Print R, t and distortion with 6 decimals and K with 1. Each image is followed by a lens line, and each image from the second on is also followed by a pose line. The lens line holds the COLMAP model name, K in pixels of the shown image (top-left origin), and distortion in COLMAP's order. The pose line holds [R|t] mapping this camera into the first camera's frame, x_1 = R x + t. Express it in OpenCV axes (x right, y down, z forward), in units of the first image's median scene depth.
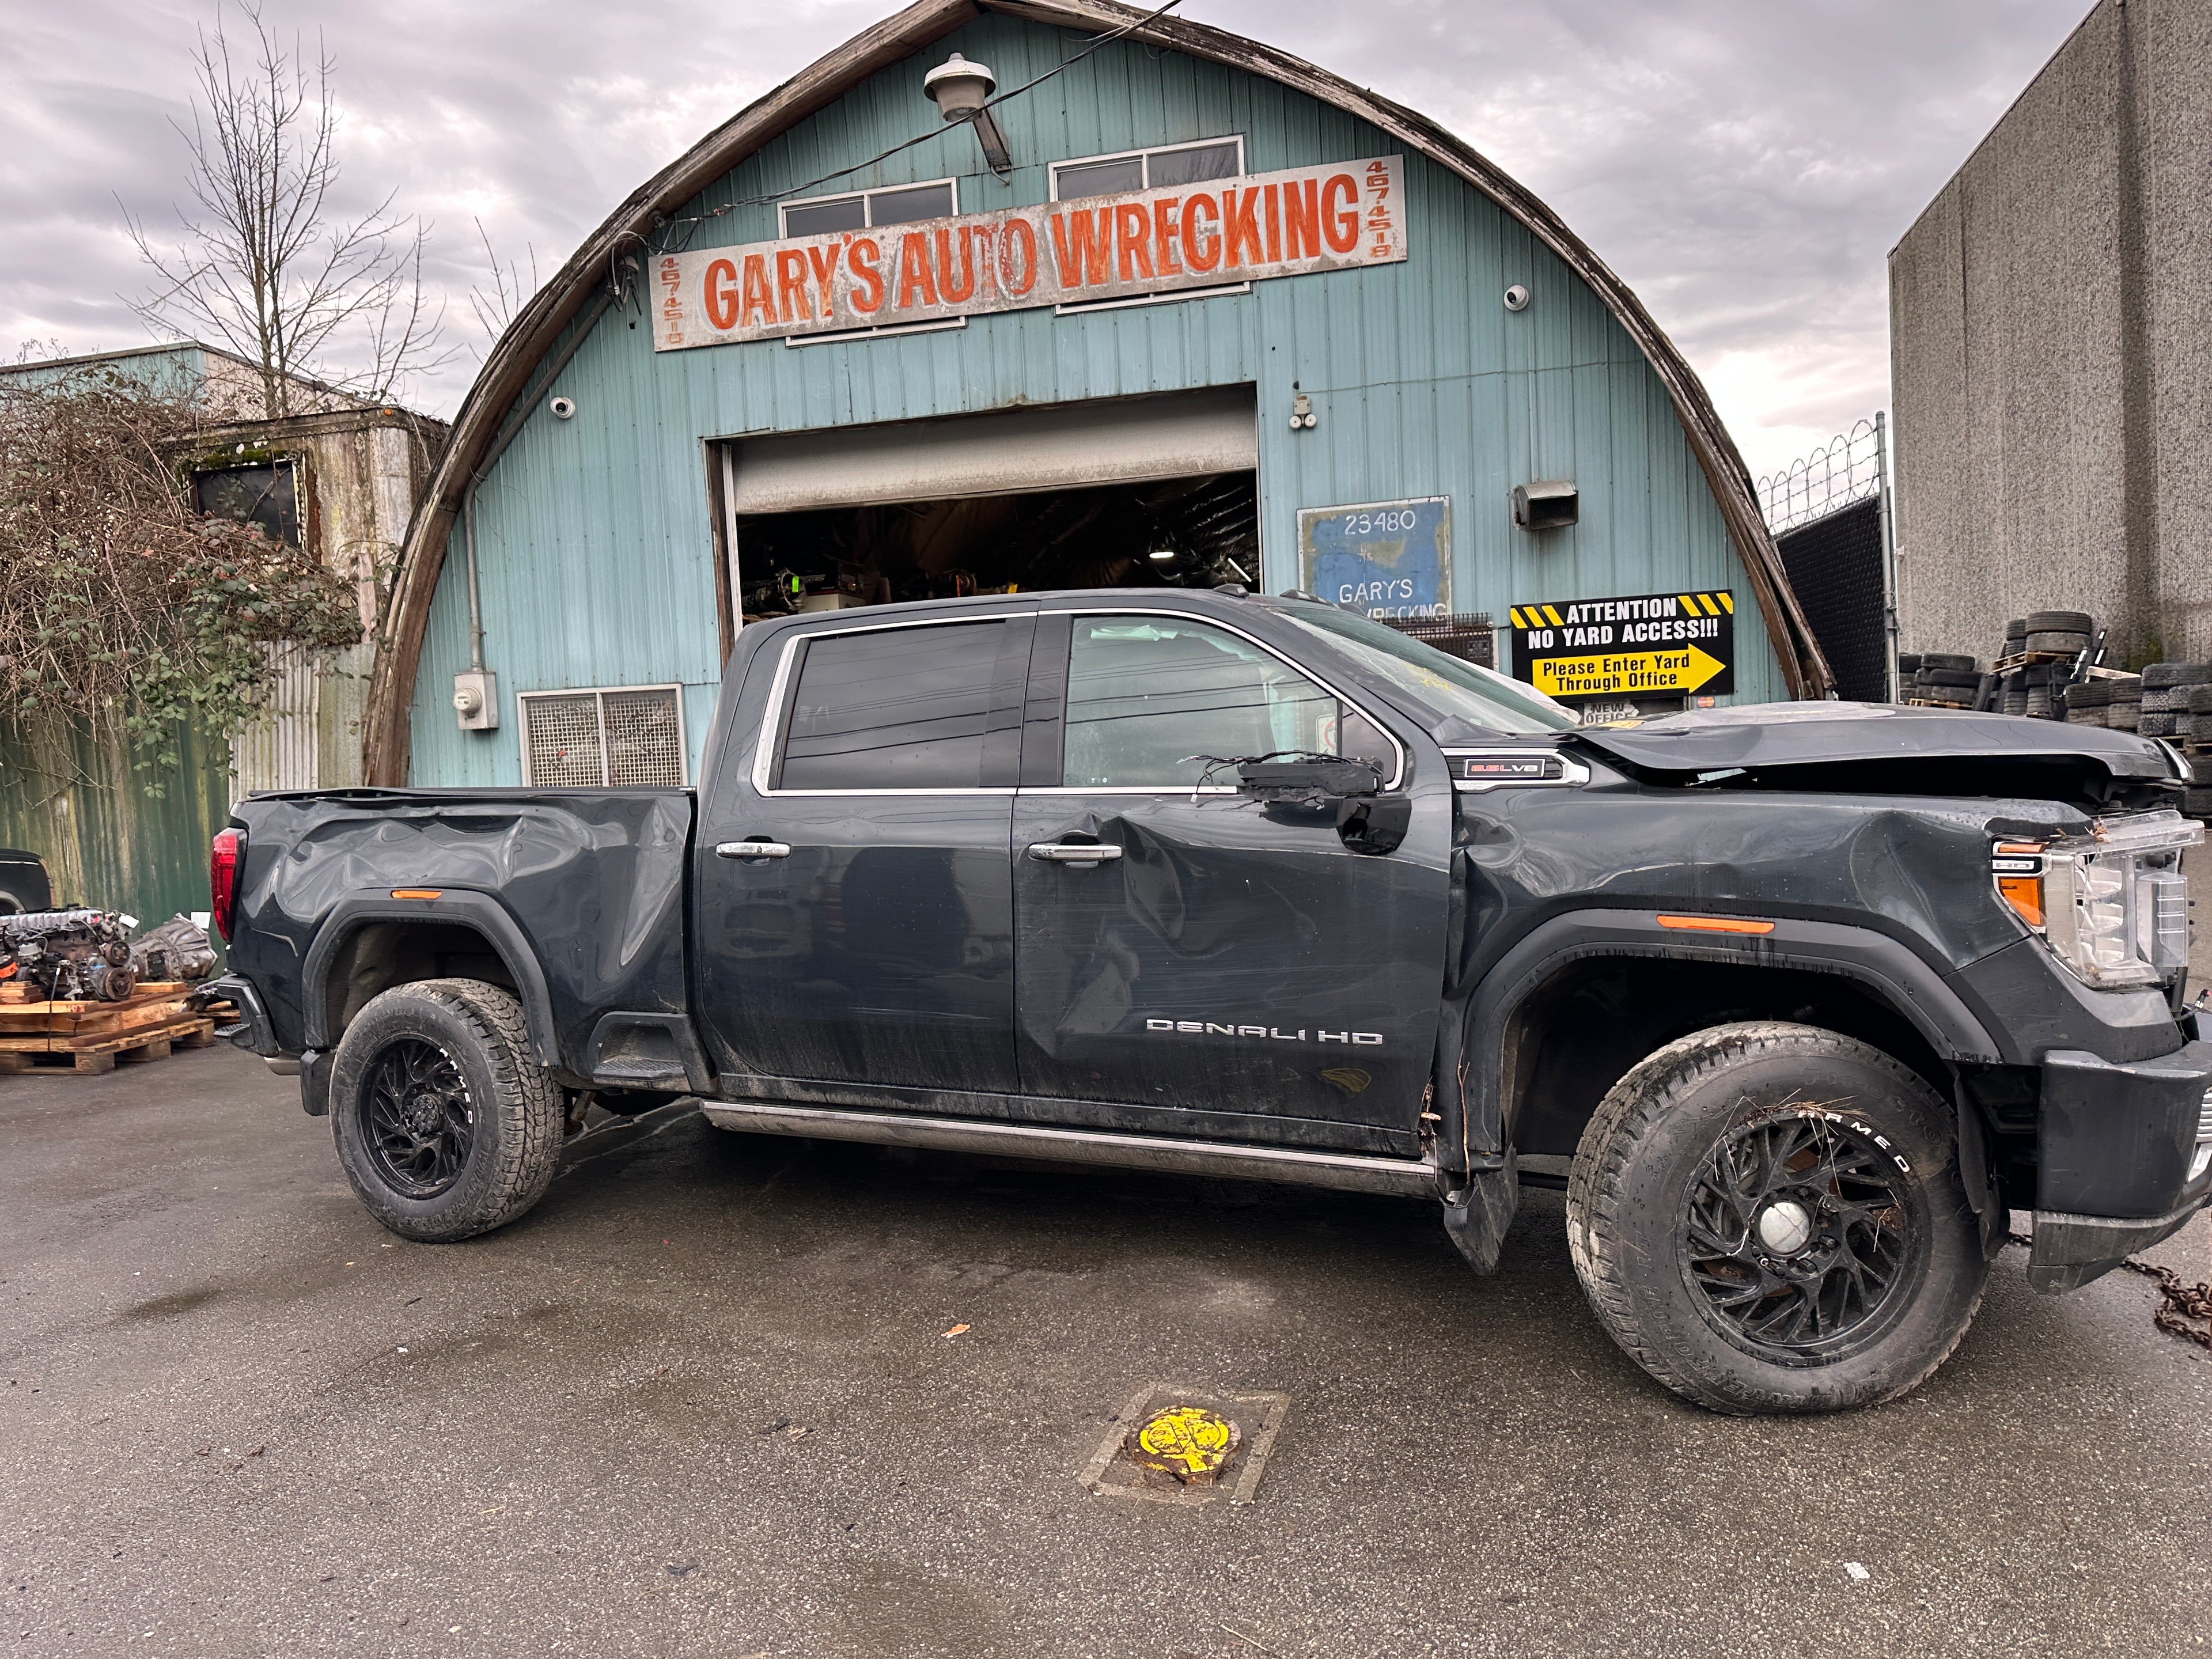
lens RADIAL K [[1528.1, 0, 1112.2], [0, 1528.1, 839.1], [0, 0, 1]] dist [0.135363, -0.238949]
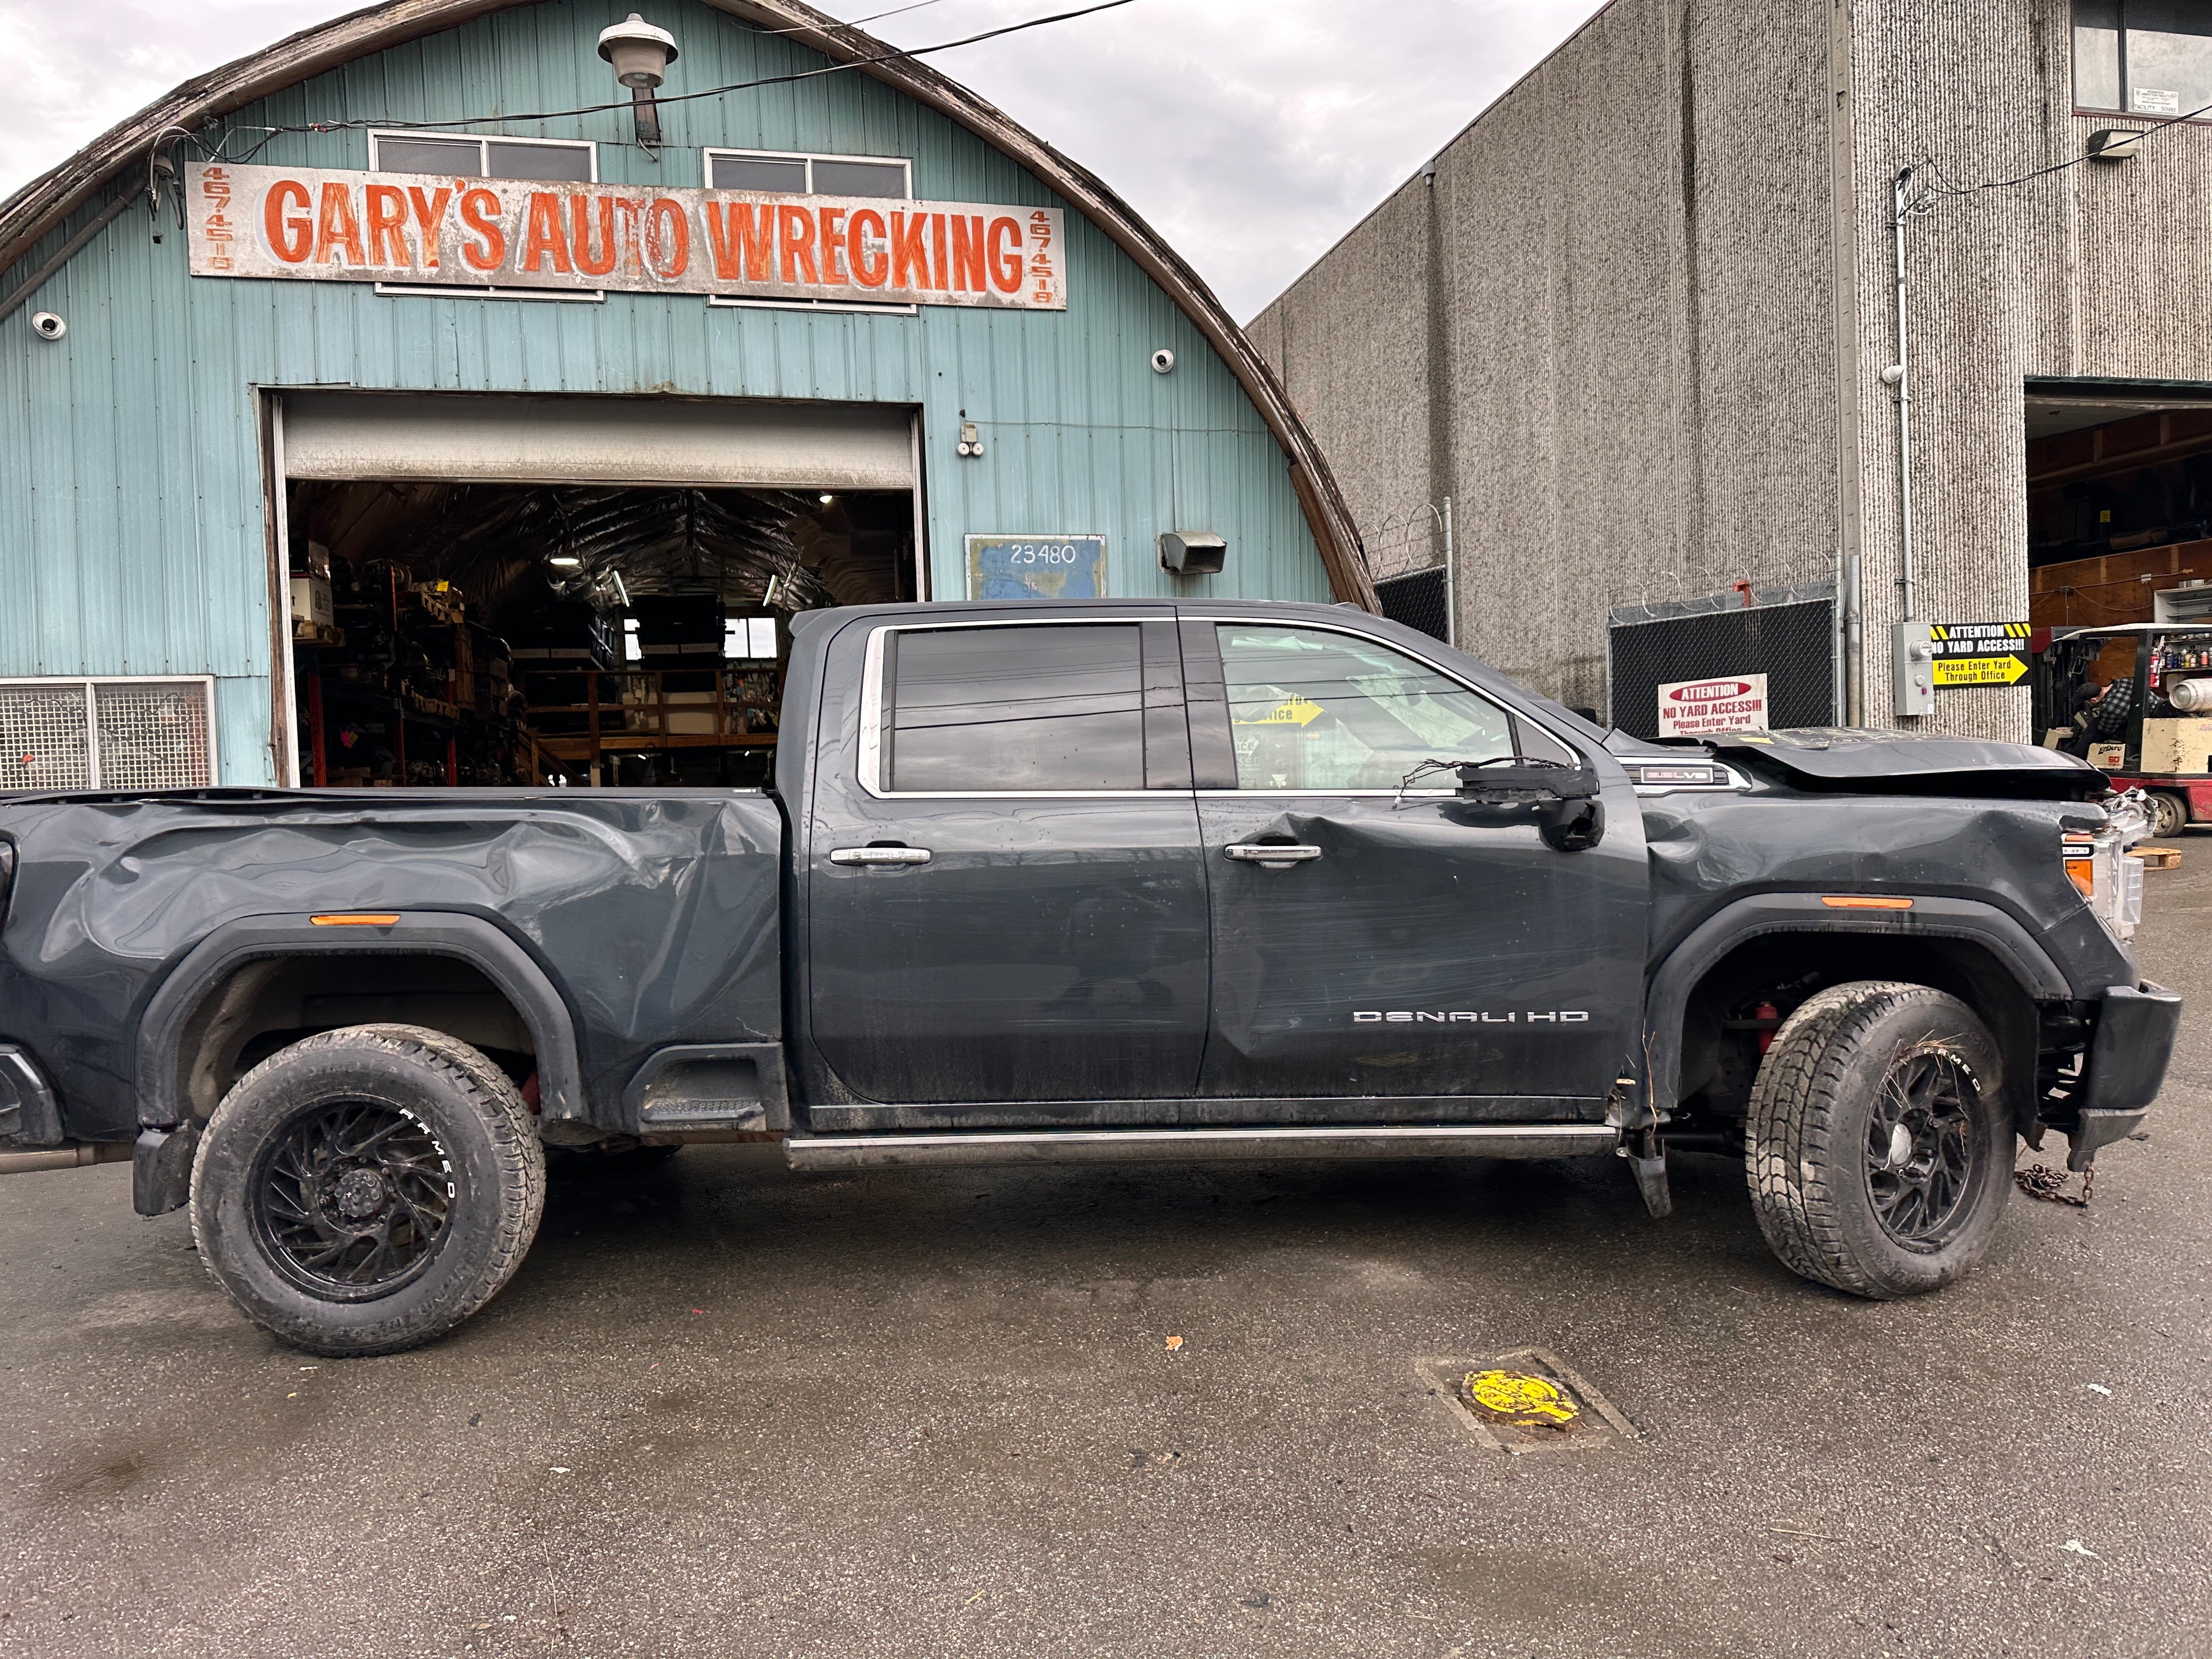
lens RADIAL K [[1532.0, 0, 1113.5], [0, 1532.0, 824.7], [0, 0, 1]] dist [0.073565, -0.094564]
pose [[0.891628, 0.002835, 0.452759, -0.256140], [0.011384, 0.999524, -0.028678, 0.007877], [-0.452625, 0.030724, 0.891171, 0.061081]]
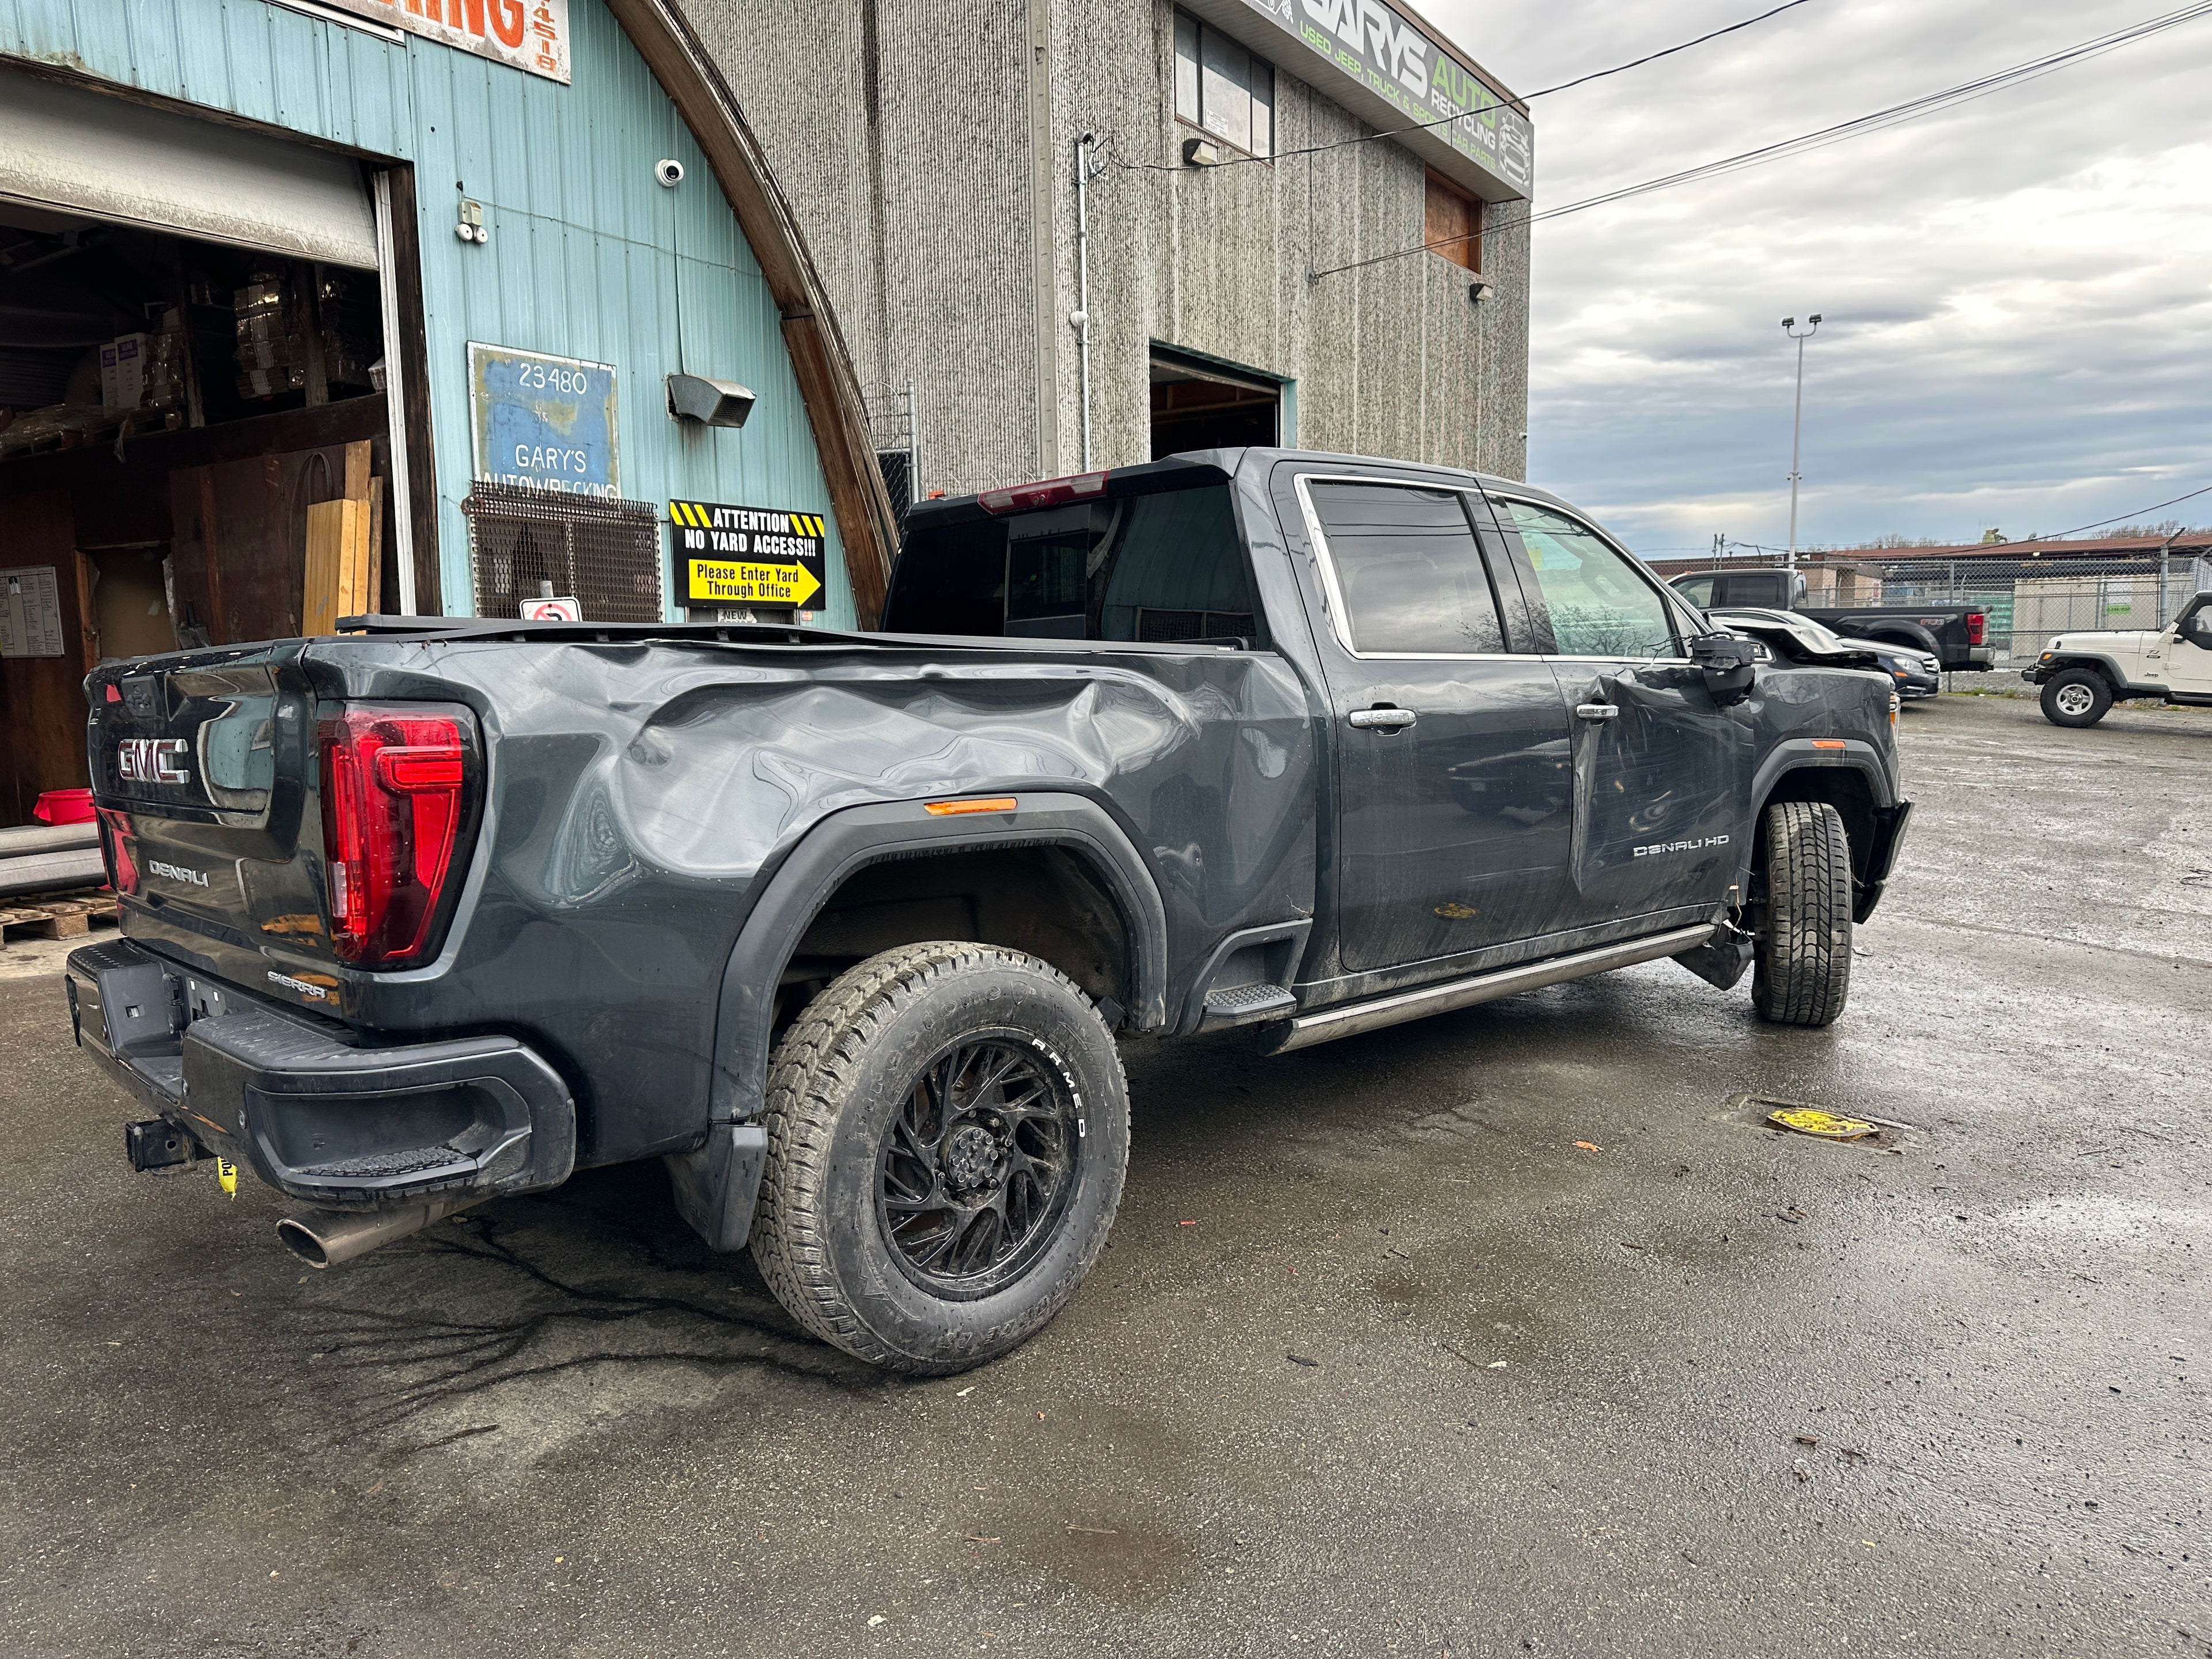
lens RADIAL K [[1523.4, 0, 1087.0], [0, 1523.4, 850.1], [0, 0, 1]] dist [0.138420, -0.241947]
pose [[0.368137, -0.079929, 0.926330, -0.549551], [0.037202, 0.996766, 0.071222, 0.006605], [-0.929027, 0.008242, 0.369920, 0.408717]]
